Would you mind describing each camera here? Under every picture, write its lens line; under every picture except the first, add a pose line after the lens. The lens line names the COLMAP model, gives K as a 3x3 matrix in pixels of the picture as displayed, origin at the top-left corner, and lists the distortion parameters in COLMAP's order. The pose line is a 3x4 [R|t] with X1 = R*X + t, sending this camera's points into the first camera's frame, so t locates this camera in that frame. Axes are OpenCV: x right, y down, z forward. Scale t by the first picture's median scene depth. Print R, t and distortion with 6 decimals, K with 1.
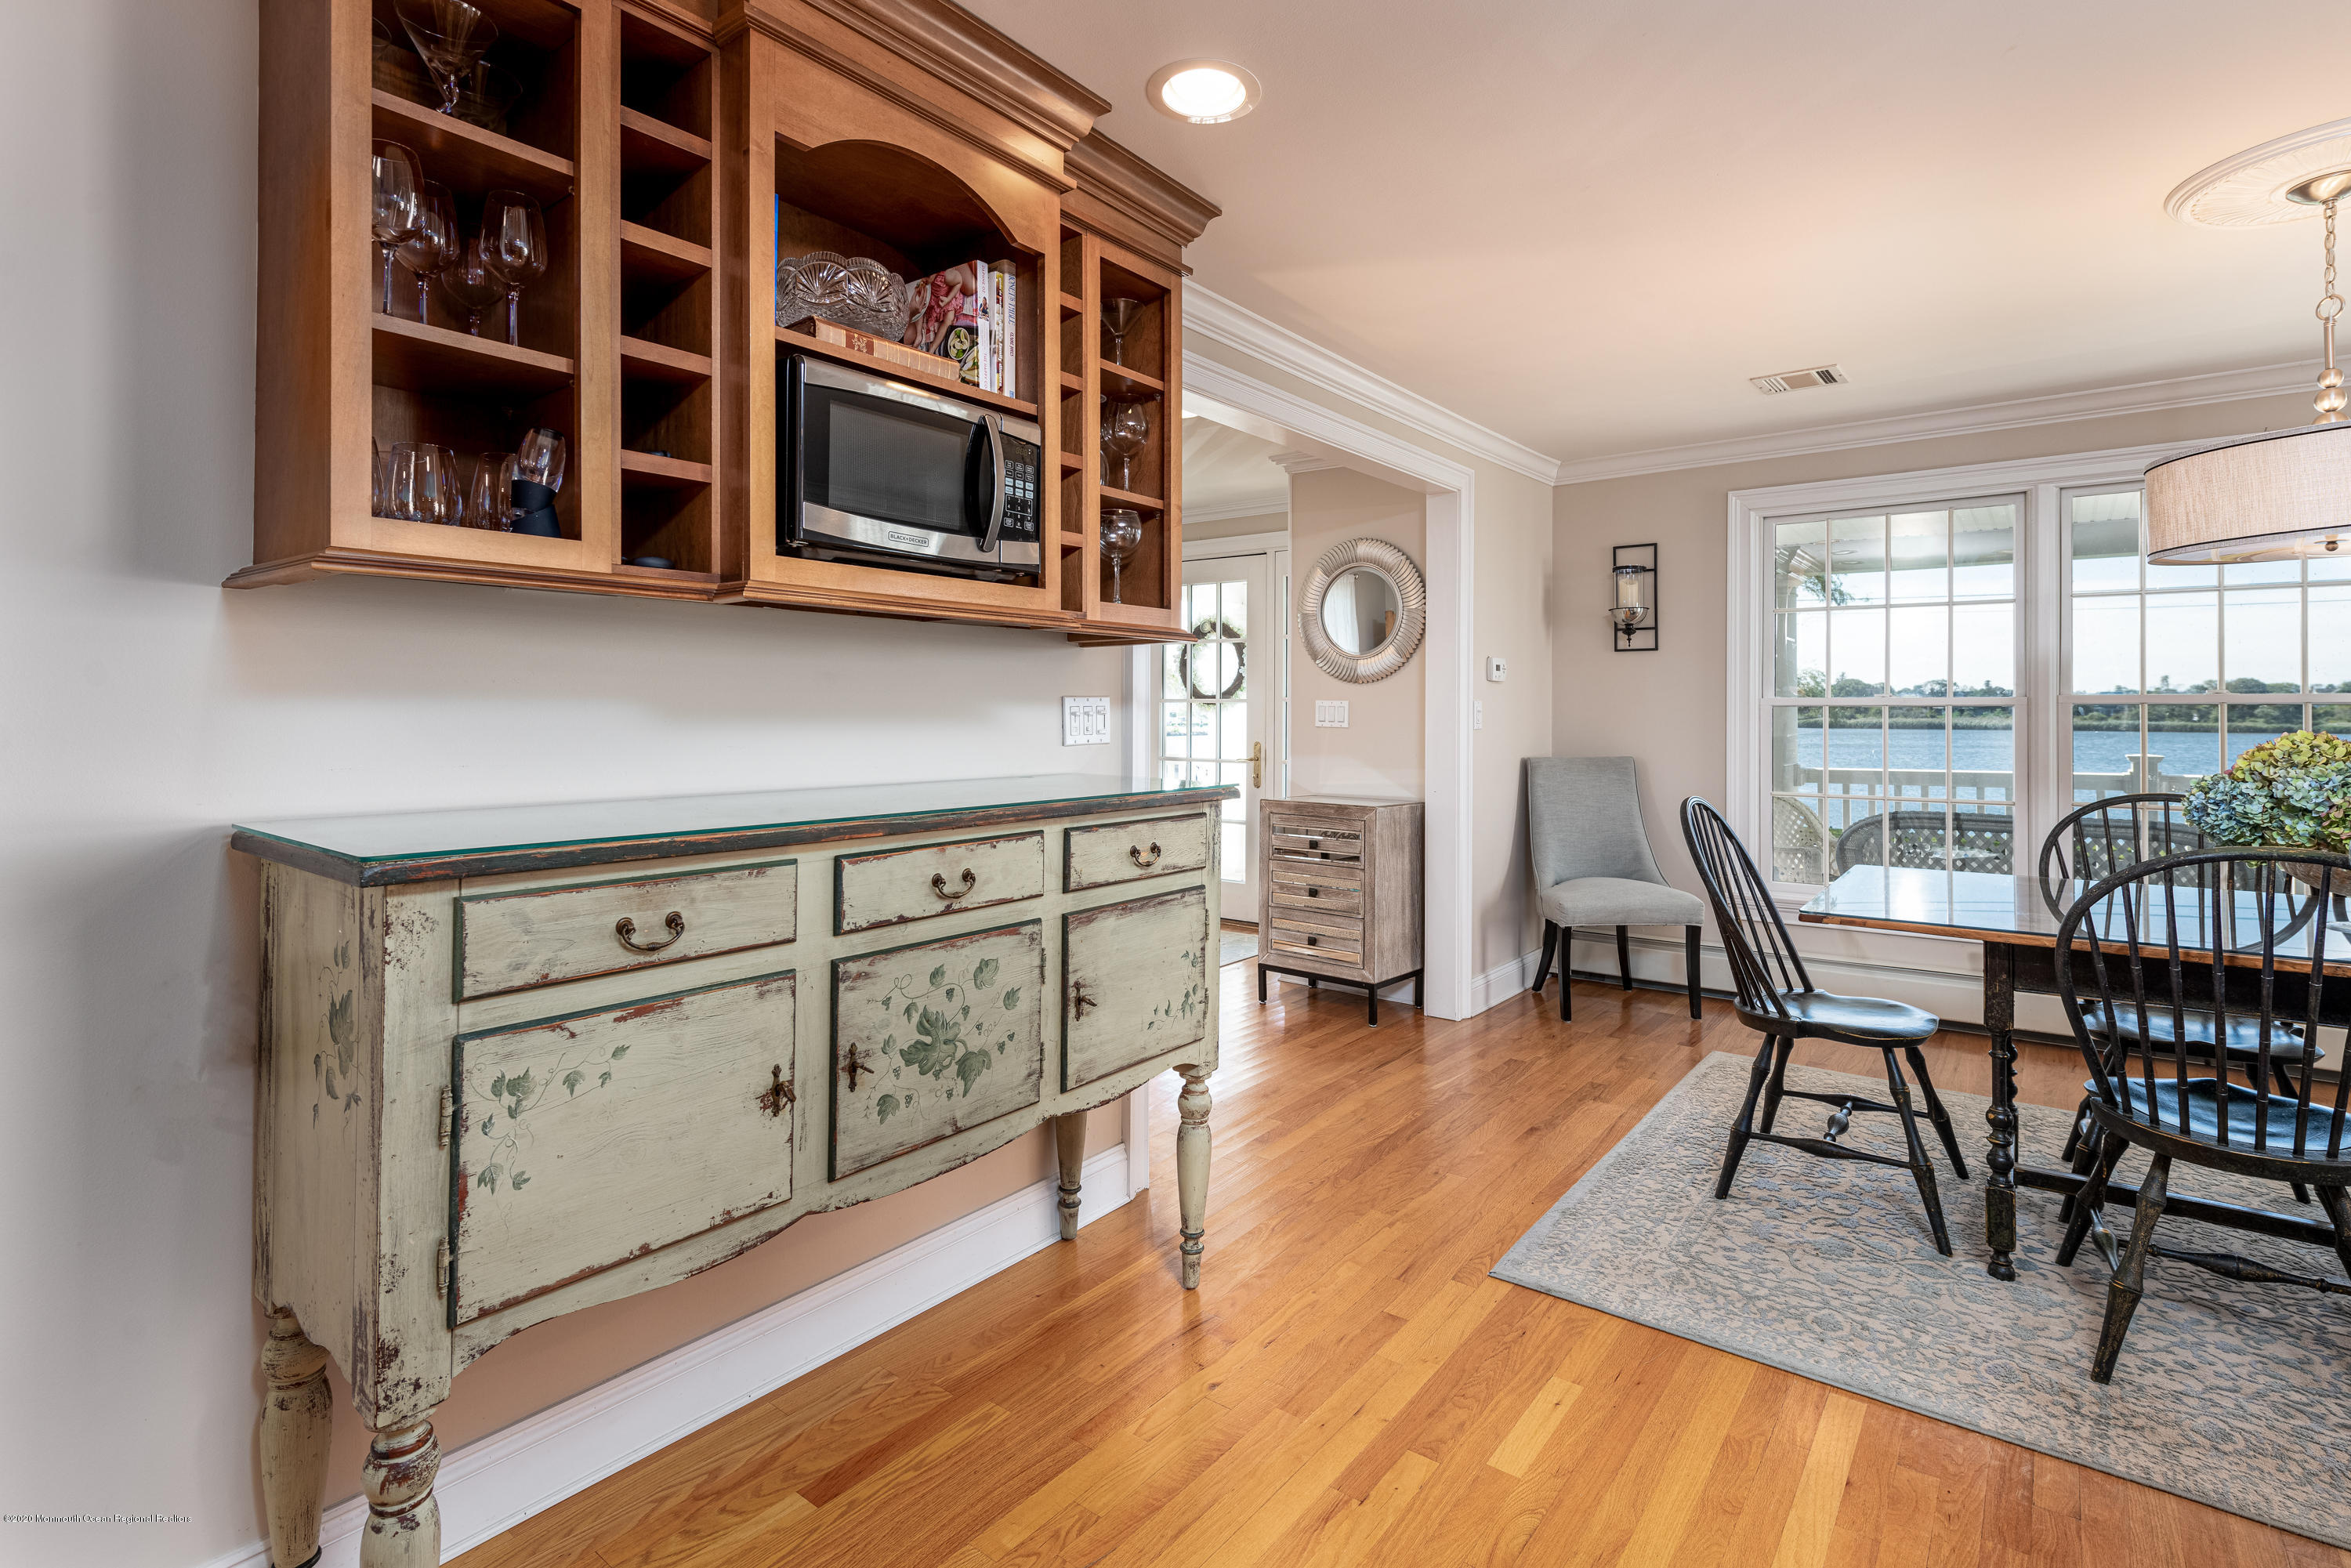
lens RADIAL K [[1129.9, 0, 1217.4], [0, 1129.9, 705.8], [0, 0, 1]] dist [0.017240, -0.002153]
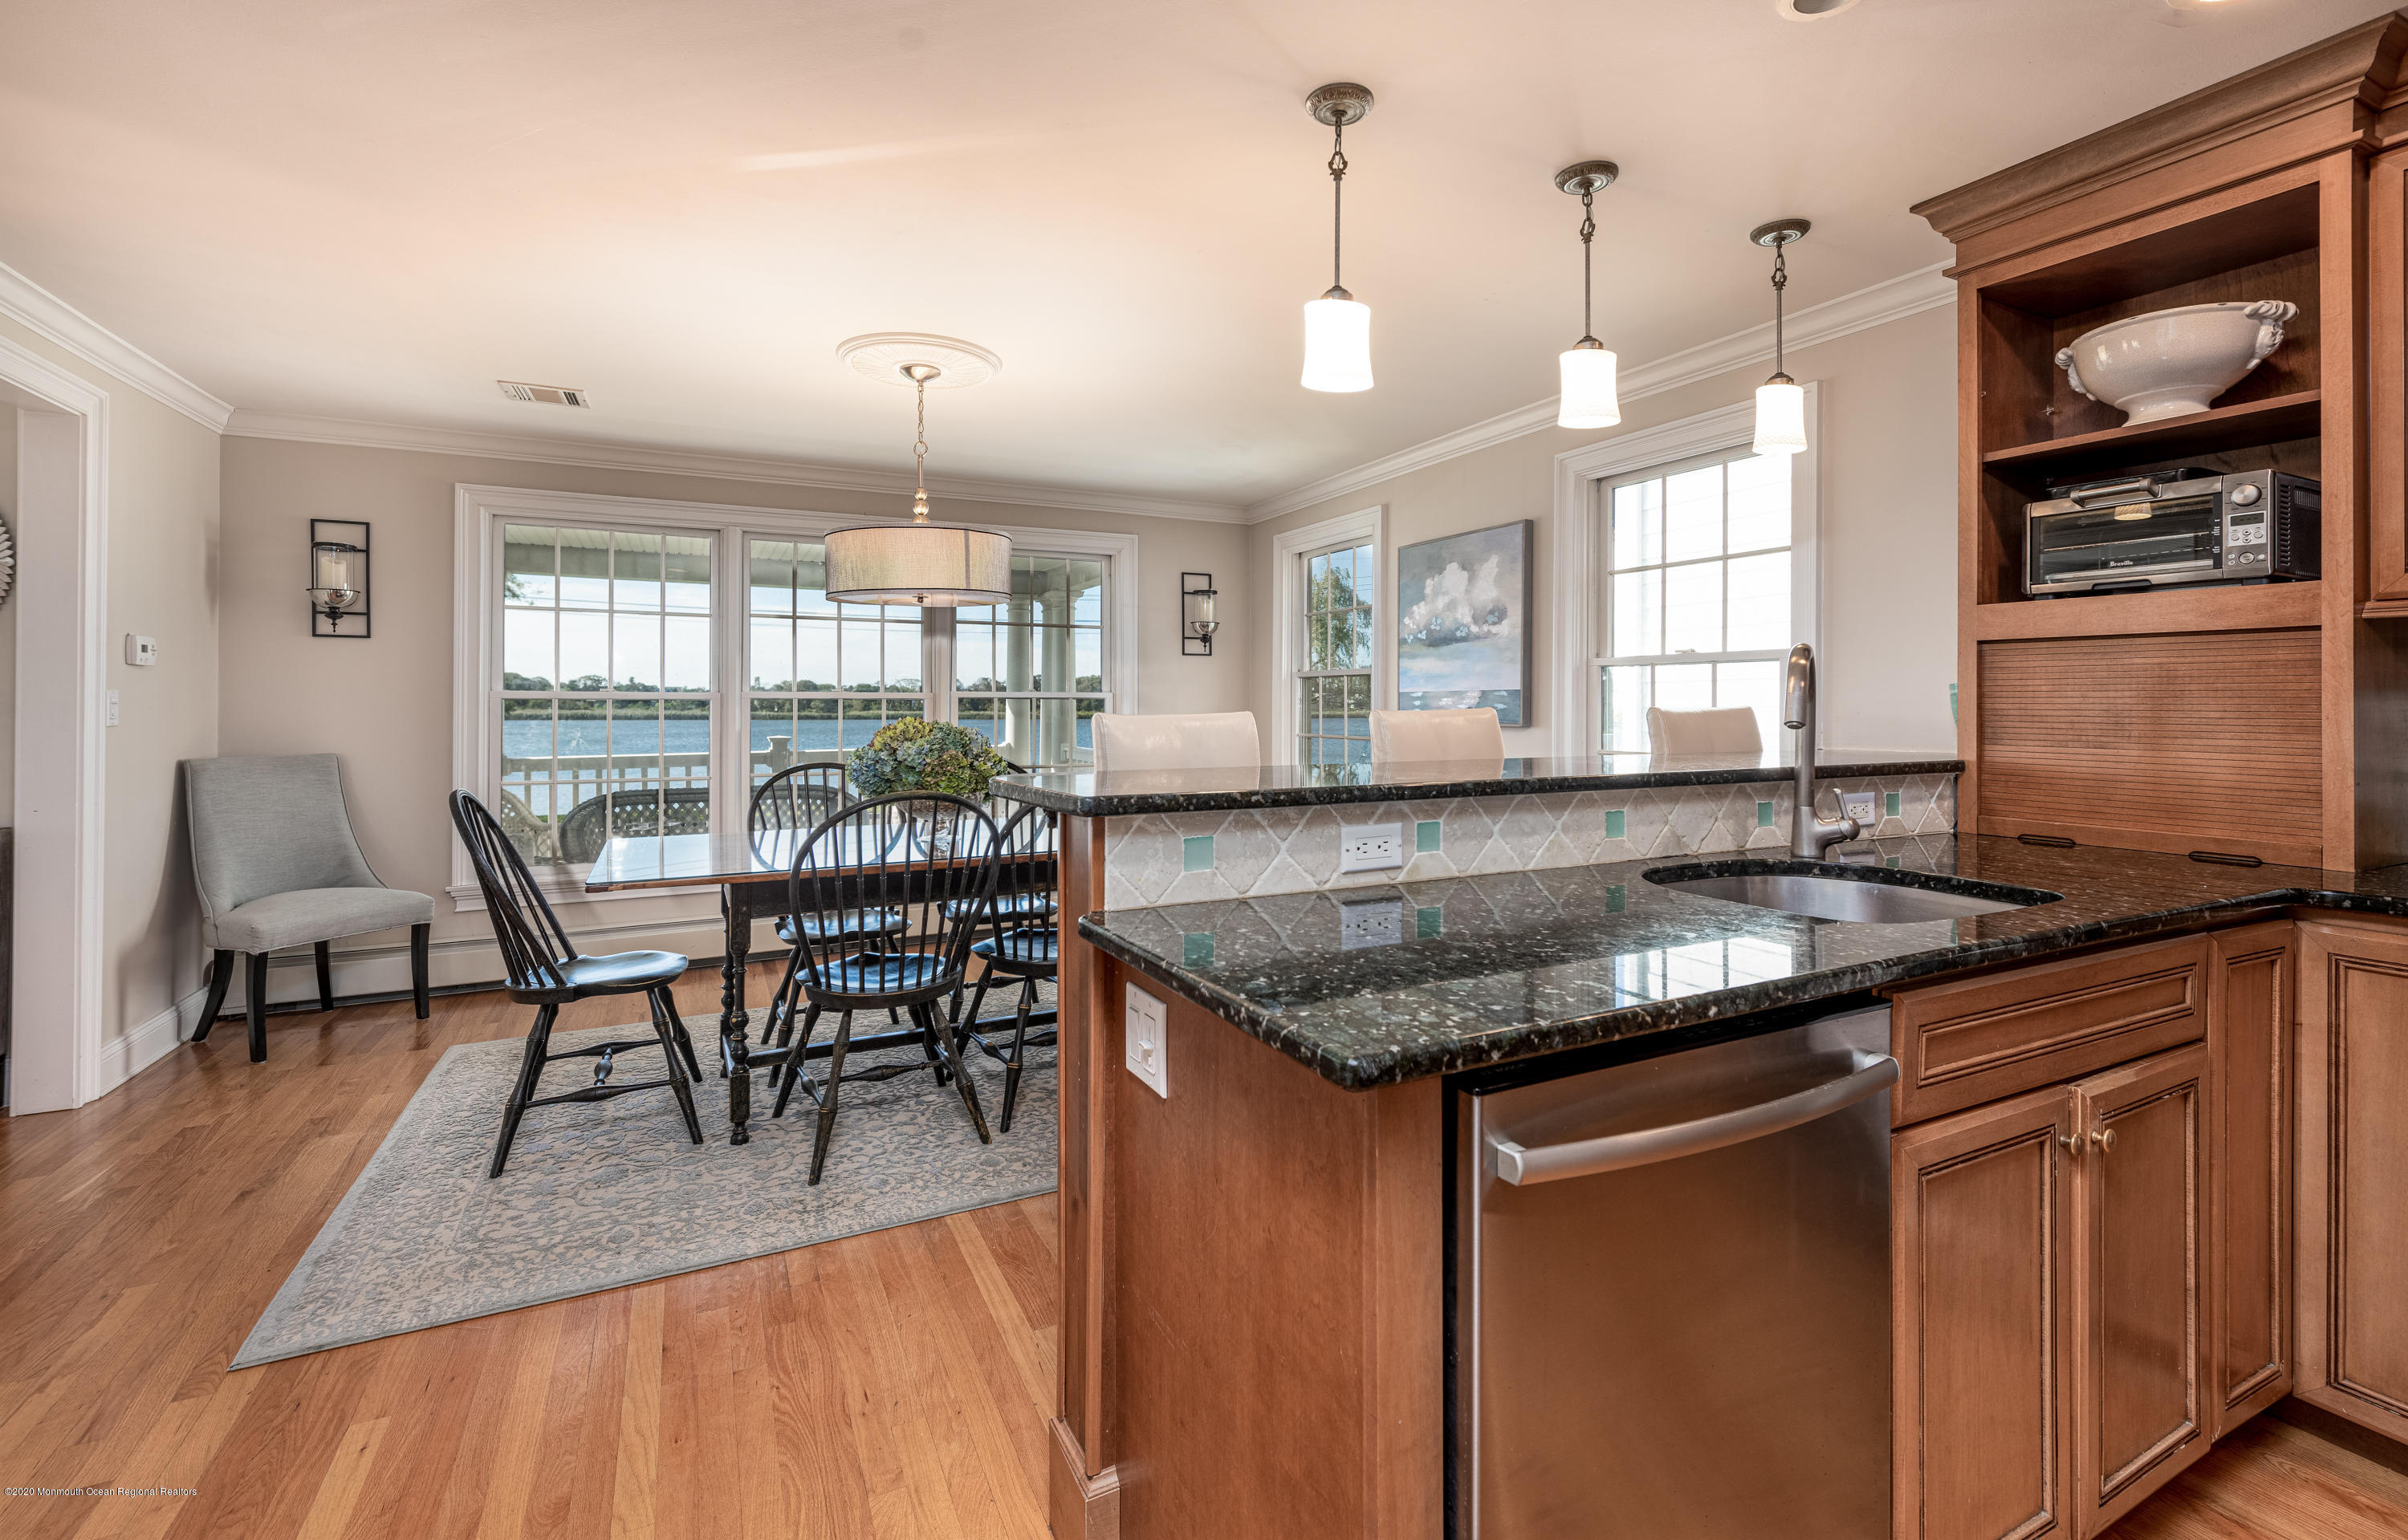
lens RADIAL K [[1032.9, 0, 1206.8], [0, 1032.9, 702.3], [0, 0, 1]] dist [0.000717, 0.001337]
pose [[0.453086, 0.003096, 0.891461, -0.099755], [-0.005732, 0.999983, -0.000559, 0.000283], [-0.891448, -0.004856, 0.453097, 0.004294]]
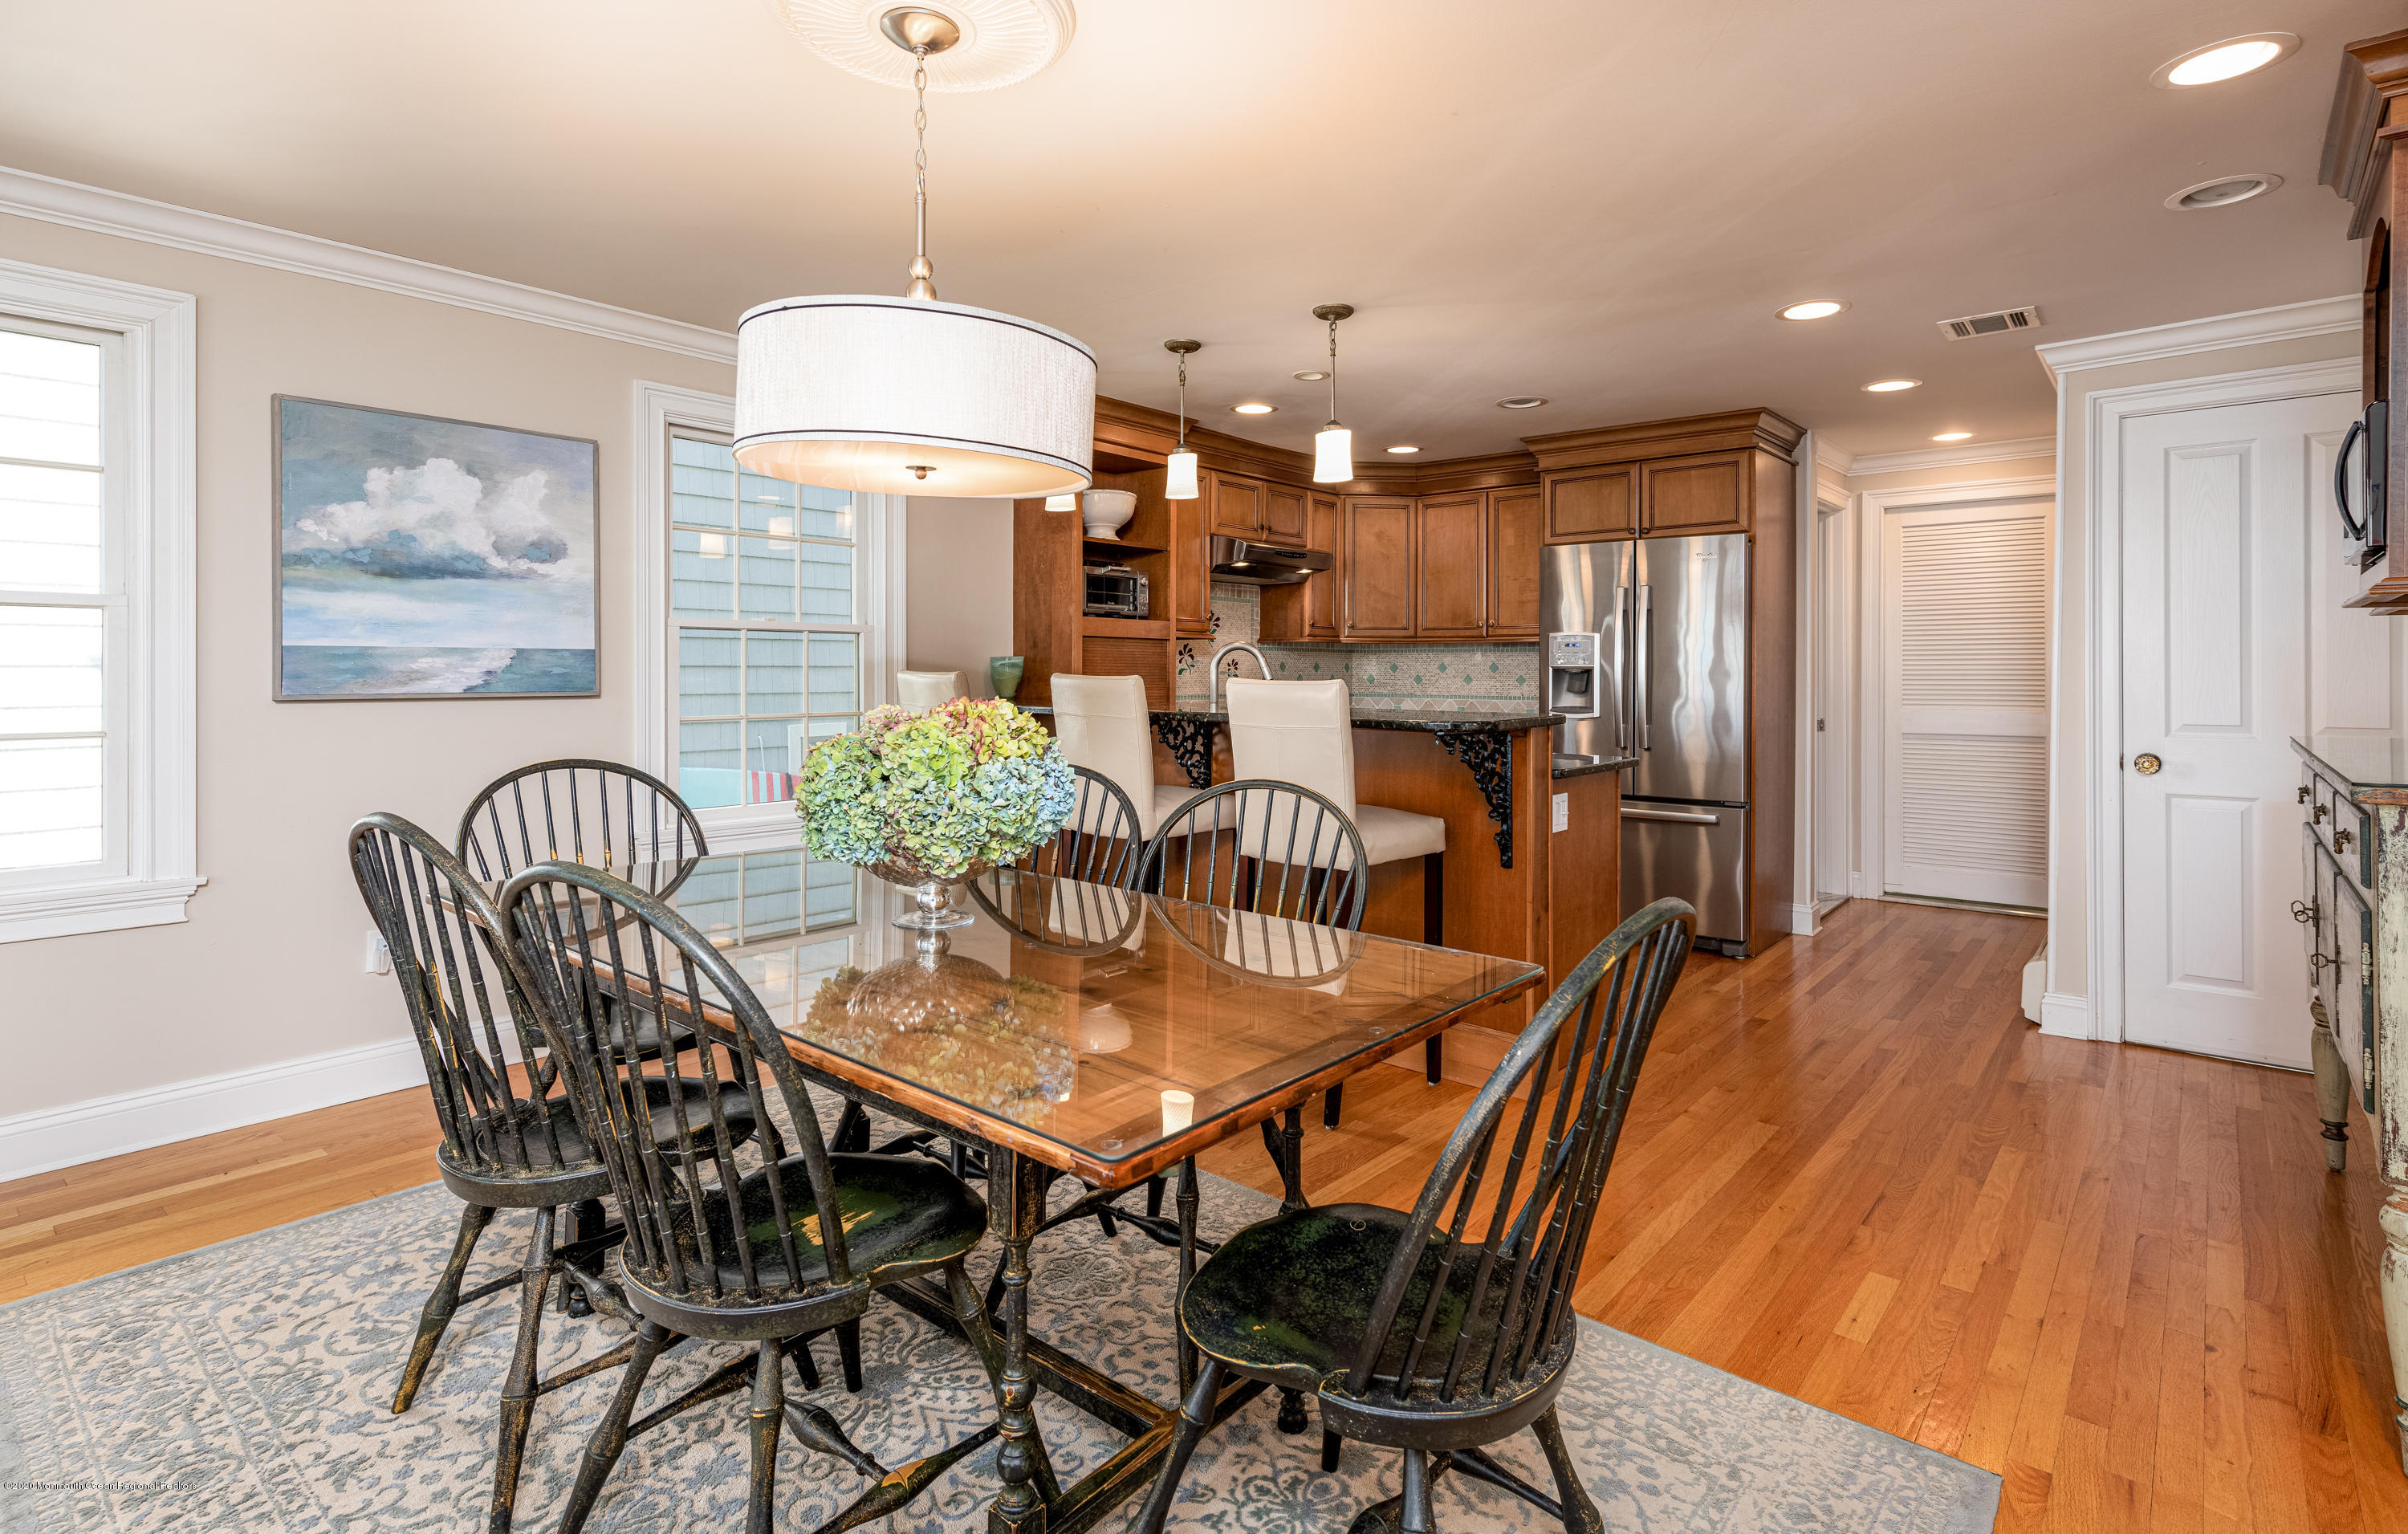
lens RADIAL K [[1146.2, 0, 1202.2], [0, 1146.2, 673.3], [0, 0, 1]] dist [0.001491, 0.000476]
pose [[-0.997368, -0.003906, 0.072405, 0.581905], [-0.003916, 0.999992, 0.000004, 0.003475], [-0.072405, -0.000280, -0.997375, 1.462615]]
